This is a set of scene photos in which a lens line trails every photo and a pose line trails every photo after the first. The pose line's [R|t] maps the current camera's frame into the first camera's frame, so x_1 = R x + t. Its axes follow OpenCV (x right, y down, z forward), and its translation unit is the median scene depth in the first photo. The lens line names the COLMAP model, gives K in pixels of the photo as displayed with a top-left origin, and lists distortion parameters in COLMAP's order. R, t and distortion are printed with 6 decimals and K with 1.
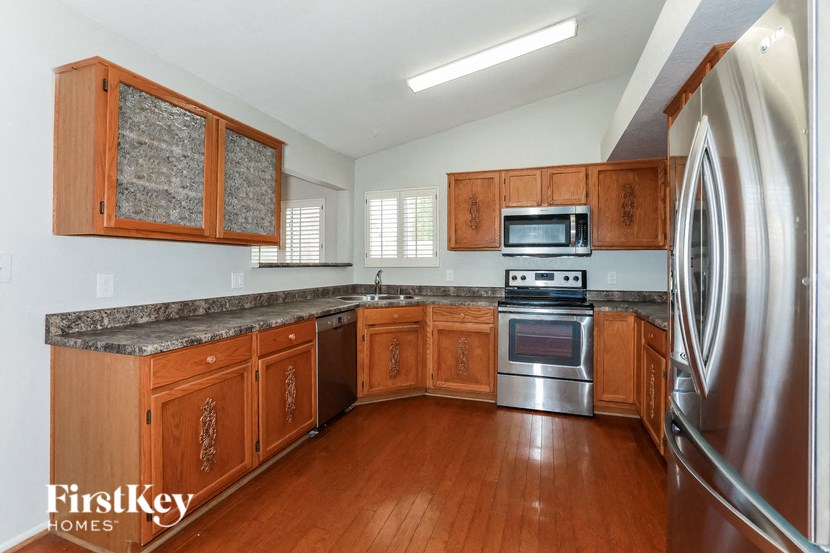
lens RADIAL K [[376.6, 0, 427.2], [0, 376.6, 260.8], [0, 0, 1]] dist [-0.025913, 0.008194]
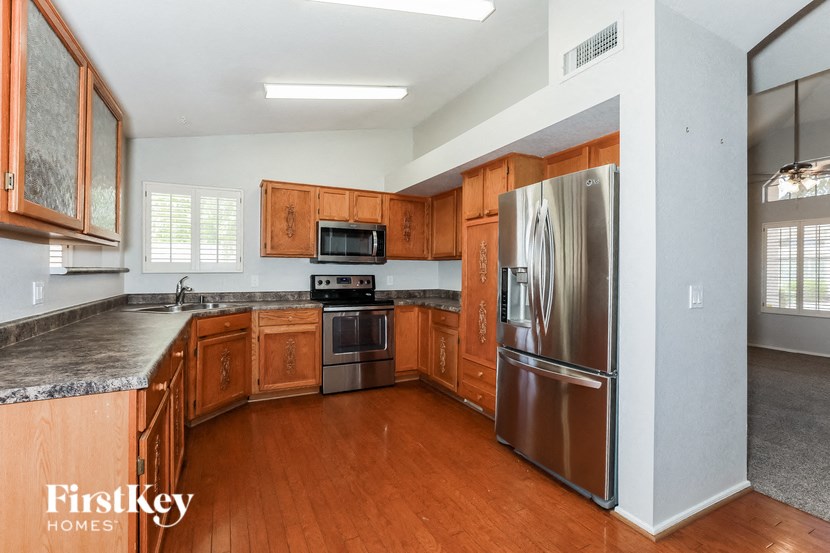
lens RADIAL K [[376.6, 0, 397.1], [0, 376.6, 269.8], [0, 0, 1]] dist [-0.025913, 0.008194]
pose [[0.724786, 0.003177, 0.688967, -0.410155], [-0.010880, 0.999917, 0.006834, -0.002324], [-0.688888, -0.012449, 0.724761, 0.024014]]
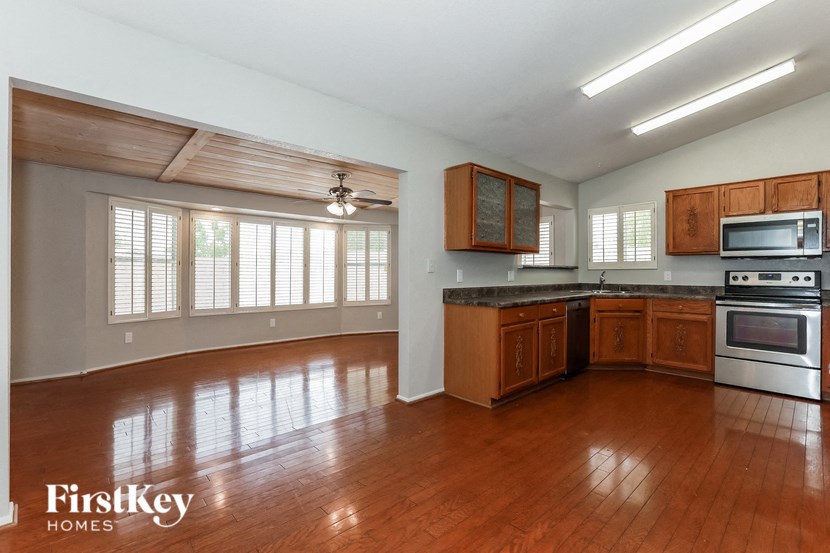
lens RADIAL K [[376.6, 0, 423.2], [0, 376.6, 273.5], [0, 0, 1]] dist [-0.025913, 0.008194]
pose [[0.877392, 0.002427, -0.479767, -0.060004], [0.002796, 0.999944, 0.010173, 0.019614], [0.479765, -0.010267, 0.877337, -0.462693]]
